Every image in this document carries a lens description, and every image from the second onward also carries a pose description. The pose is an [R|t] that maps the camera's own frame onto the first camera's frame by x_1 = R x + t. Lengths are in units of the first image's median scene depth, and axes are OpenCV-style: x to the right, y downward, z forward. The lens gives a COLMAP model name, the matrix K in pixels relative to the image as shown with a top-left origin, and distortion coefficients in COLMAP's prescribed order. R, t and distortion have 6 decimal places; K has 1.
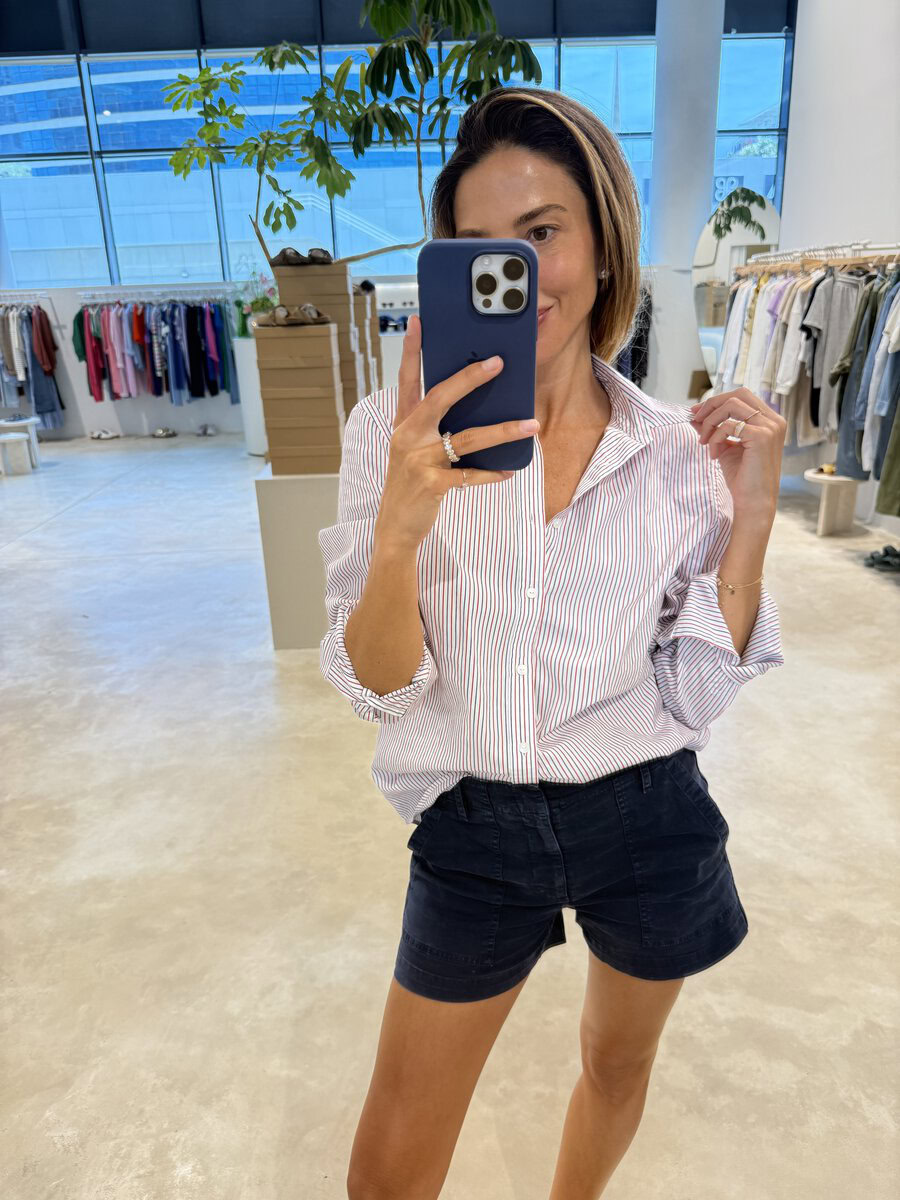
lens RADIAL K [[869.2, 0, 451.6], [0, 869.2, 597.2], [0, 0, 1]] dist [-0.010519, -0.002693]
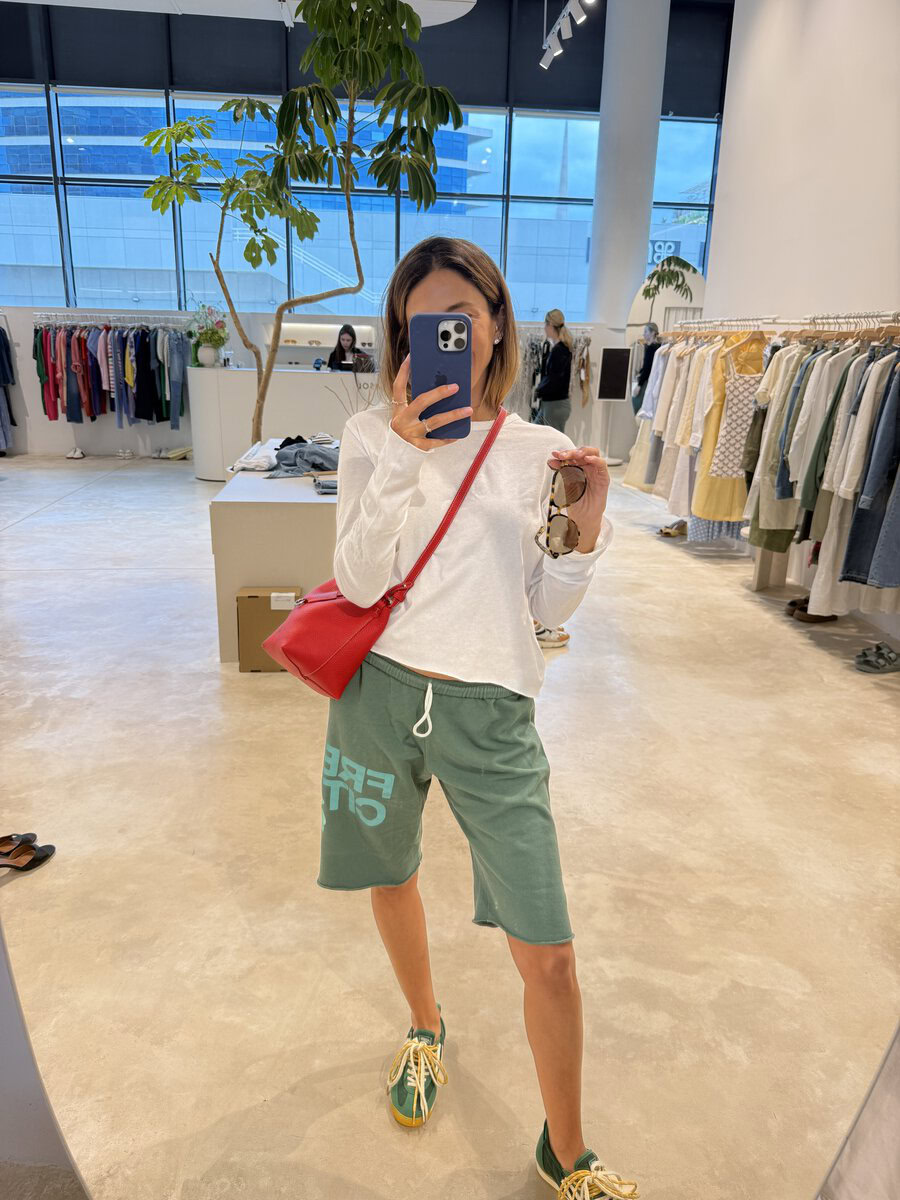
lens RADIAL K [[867.9, 0, 450.0], [0, 867.9, 600.0], [0, 0, 1]] dist [-0.002667, -0.006313]
pose [[0.996587, 0.040919, 0.071698, -0.004848], [-0.038056, 0.998440, -0.040861, 0.021648], [-0.073258, 0.037993, 0.996589, -0.100883]]
